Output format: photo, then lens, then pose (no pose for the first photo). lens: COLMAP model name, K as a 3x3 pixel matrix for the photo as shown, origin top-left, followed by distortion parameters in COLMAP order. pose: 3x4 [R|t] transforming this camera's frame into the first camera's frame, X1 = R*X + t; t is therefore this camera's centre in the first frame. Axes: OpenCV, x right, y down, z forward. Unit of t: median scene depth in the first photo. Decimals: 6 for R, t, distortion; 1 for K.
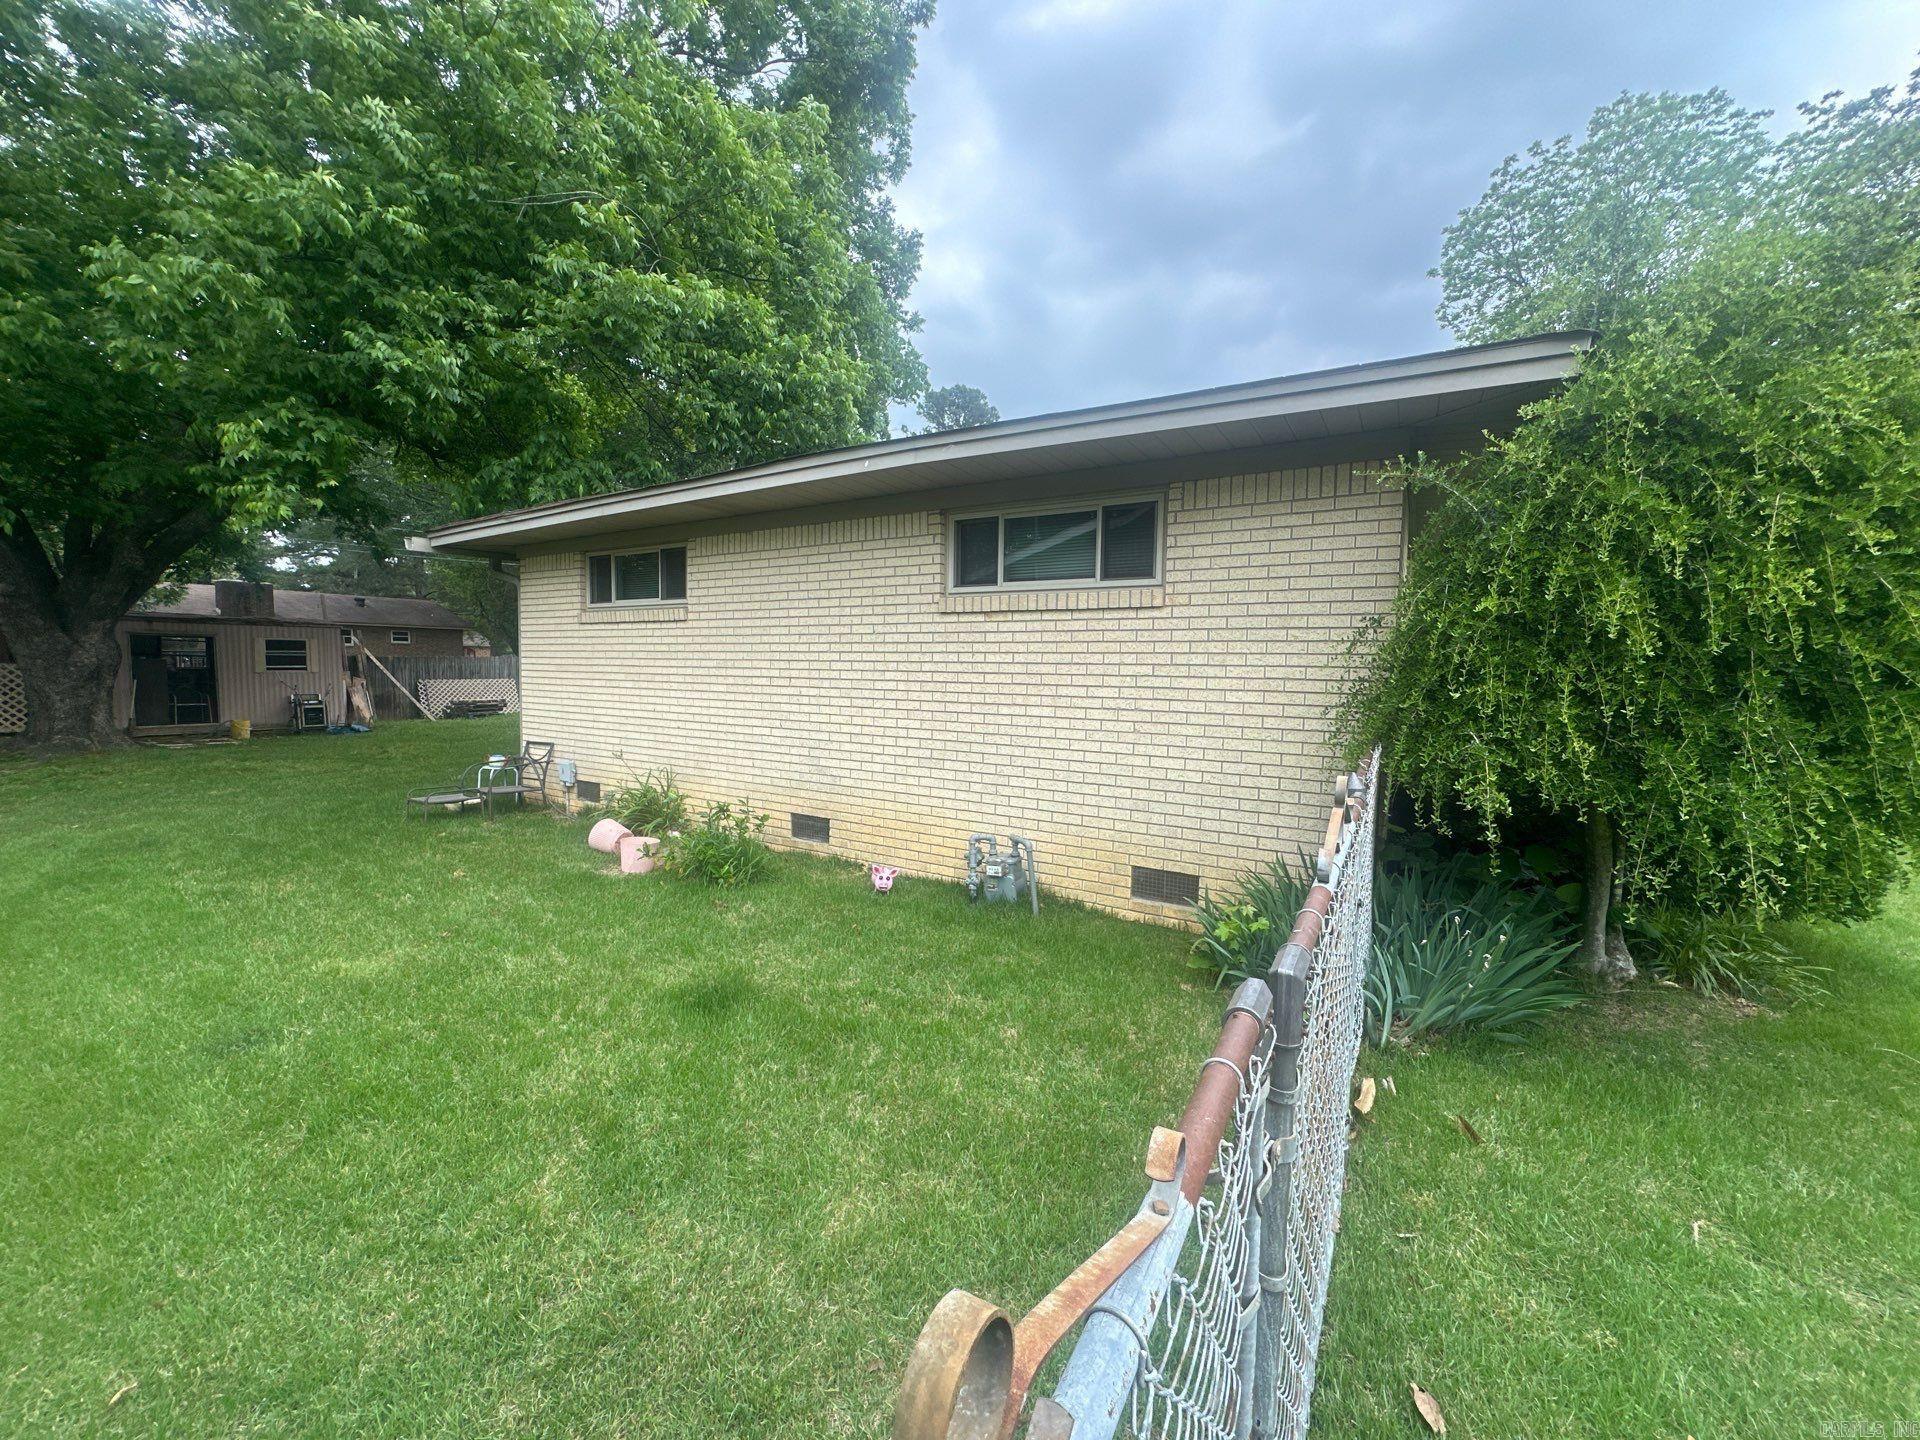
lens RADIAL K [[759.6, 0, 955.9], [0, 759.6, 724.9], [0, 0, 1]] dist [-0.008152, 0.001023]
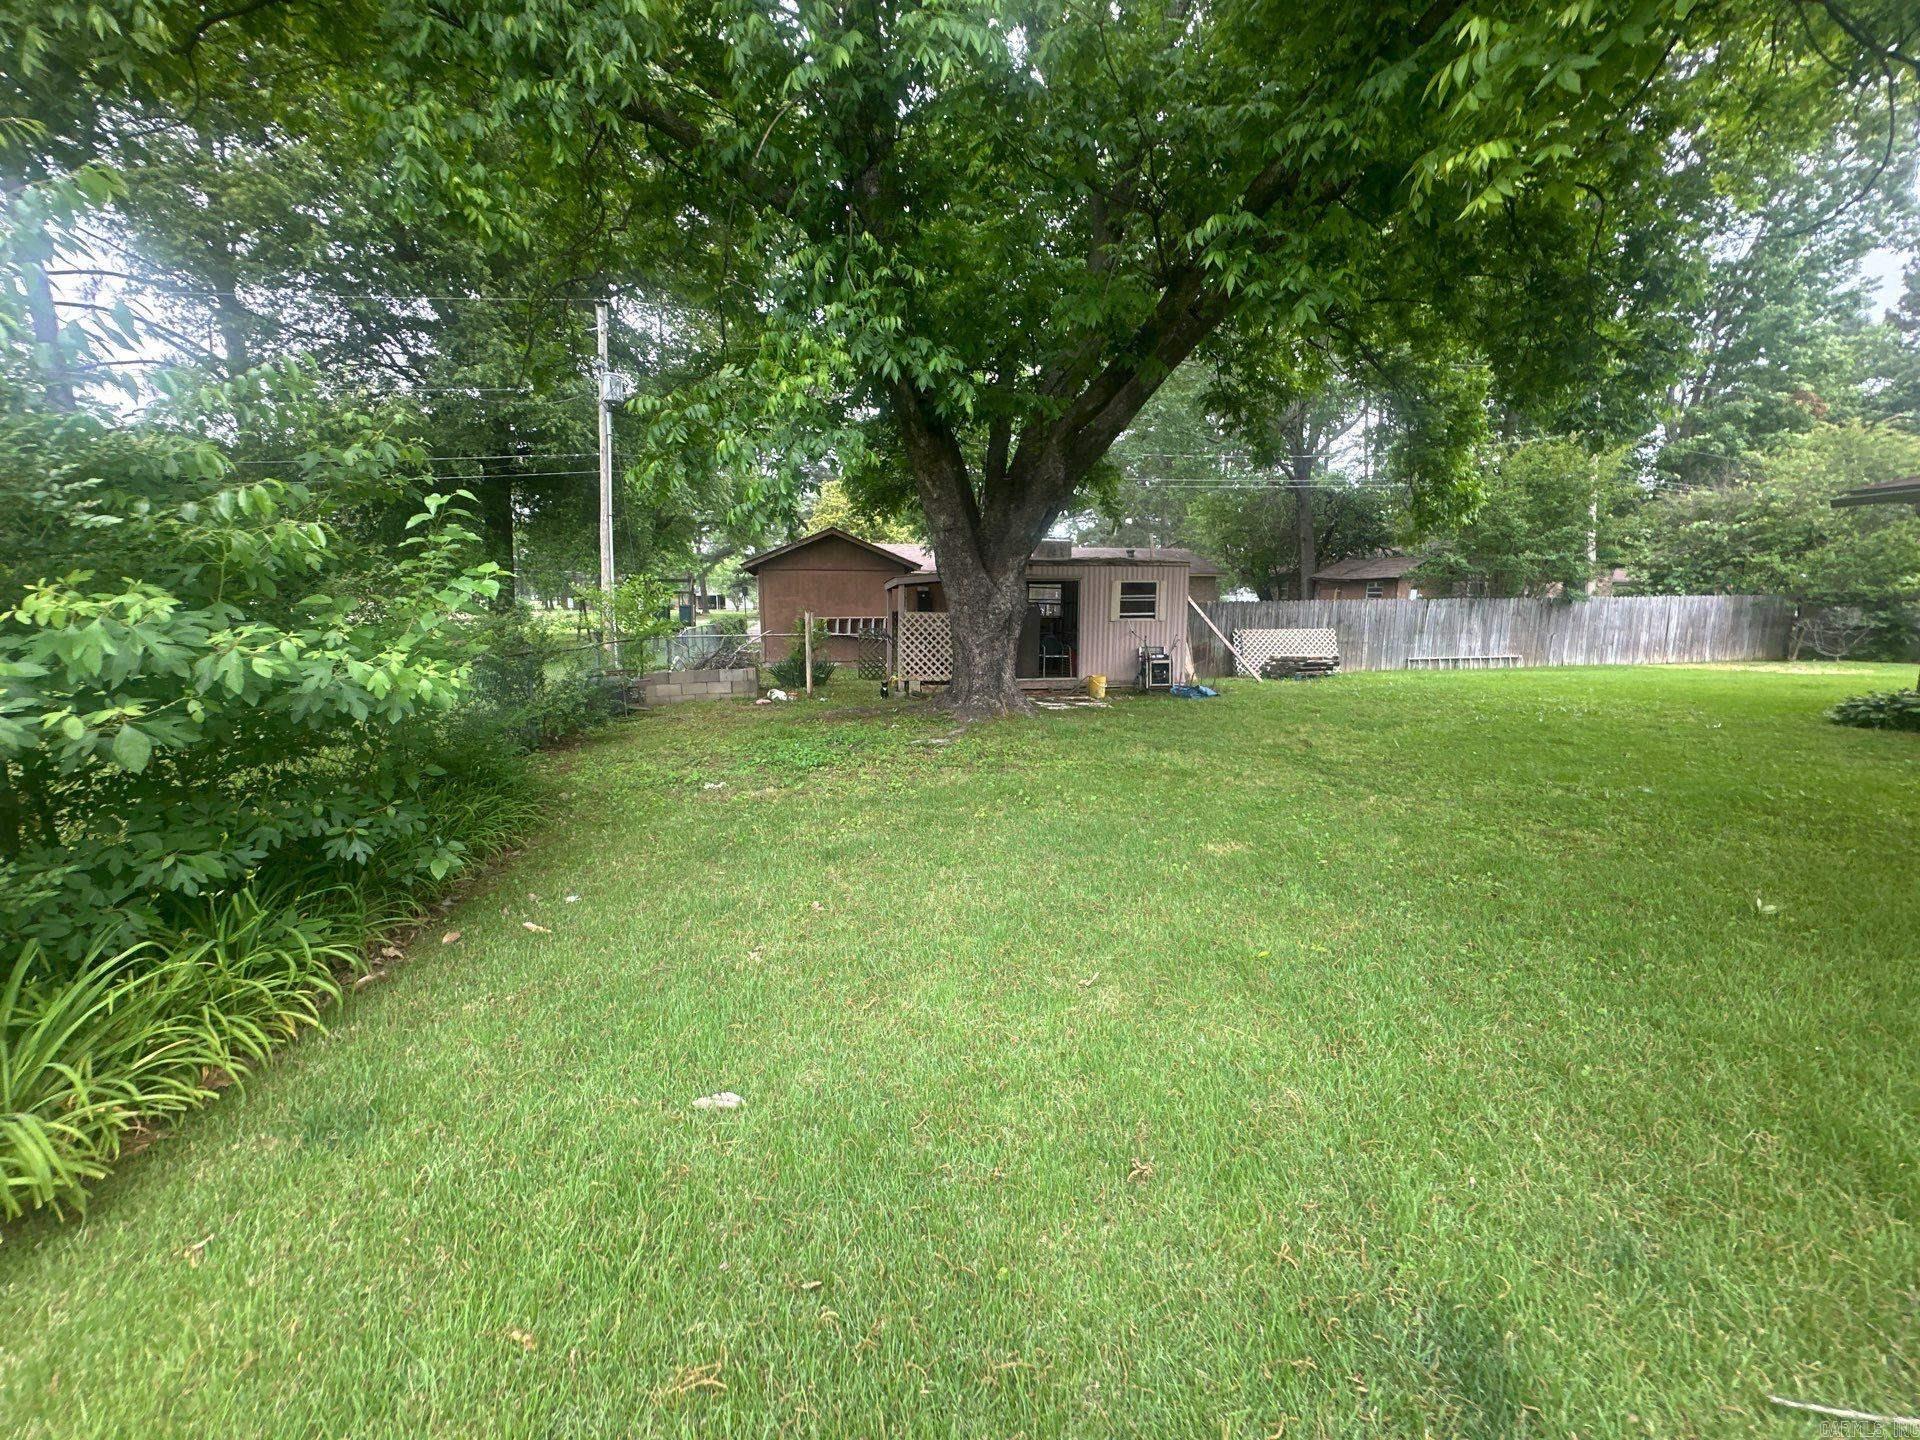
lens RADIAL K [[759.6, 0, 962.5], [0, 759.6, 720.5], [0, 0, 1]] dist [-0.008152, 0.001023]
pose [[0.666508, 0.094454, -0.739490, -0.375592], [-0.048037, 0.995321, 0.083836, -0.019888], [0.743948, -0.020355, 0.667927, 0.280267]]
